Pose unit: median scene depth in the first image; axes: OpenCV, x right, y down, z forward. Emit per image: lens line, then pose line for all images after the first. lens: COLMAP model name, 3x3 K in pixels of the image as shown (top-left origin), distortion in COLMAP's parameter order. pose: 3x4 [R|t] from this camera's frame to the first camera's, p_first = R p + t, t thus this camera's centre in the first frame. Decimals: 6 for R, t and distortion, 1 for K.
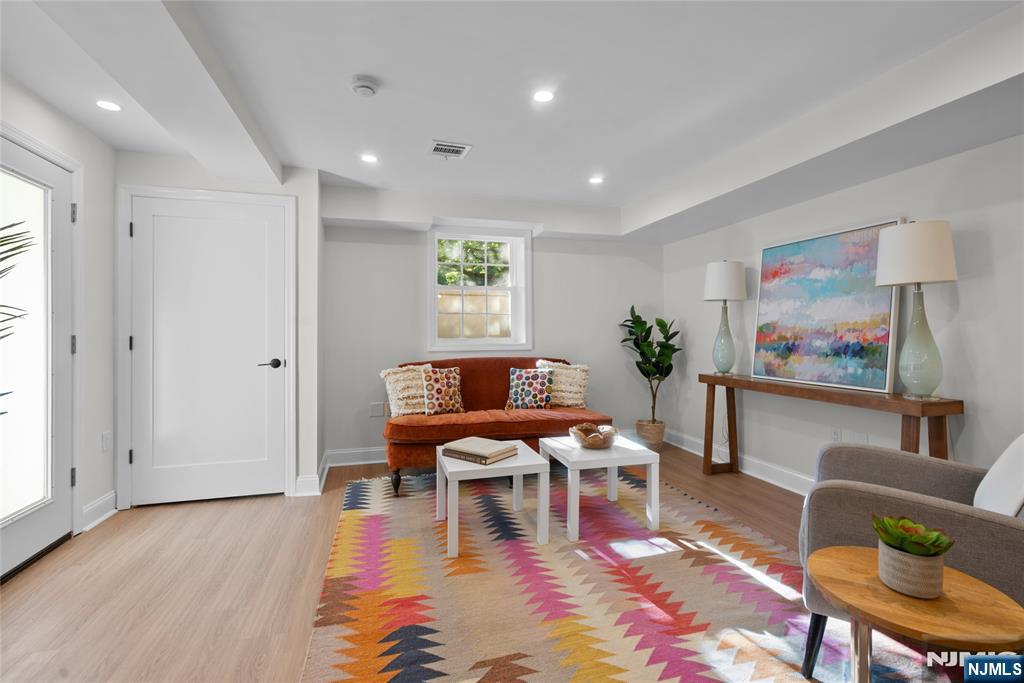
lens RADIAL K [[473.7, 0, 513.6], [0, 473.7, 330.8], [0, 0, 1]] dist [0.000624, 0.000249]
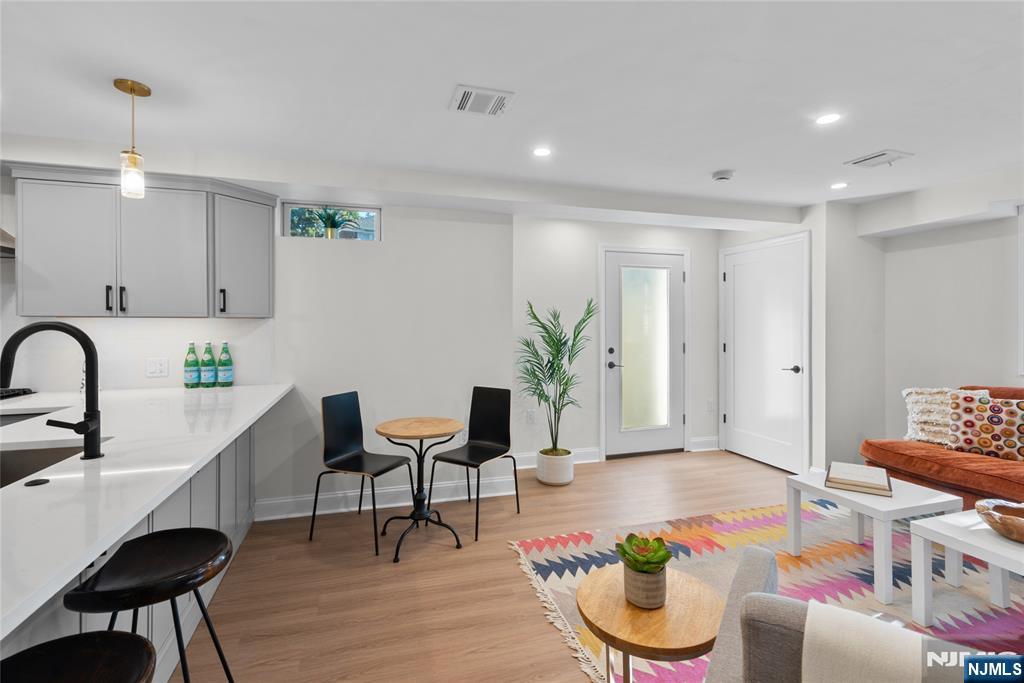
lens RADIAL K [[475.4, 0, 510.7], [0, 475.4, 318.7], [0, 0, 1]] dist [-0.000843, -0.000071]
pose [[0.012797, -0.009706, -0.999871, 0.730459], [0.004292, 0.999944, -0.009652, -0.054293], [0.999909, -0.004168, 0.012838, 0.234233]]
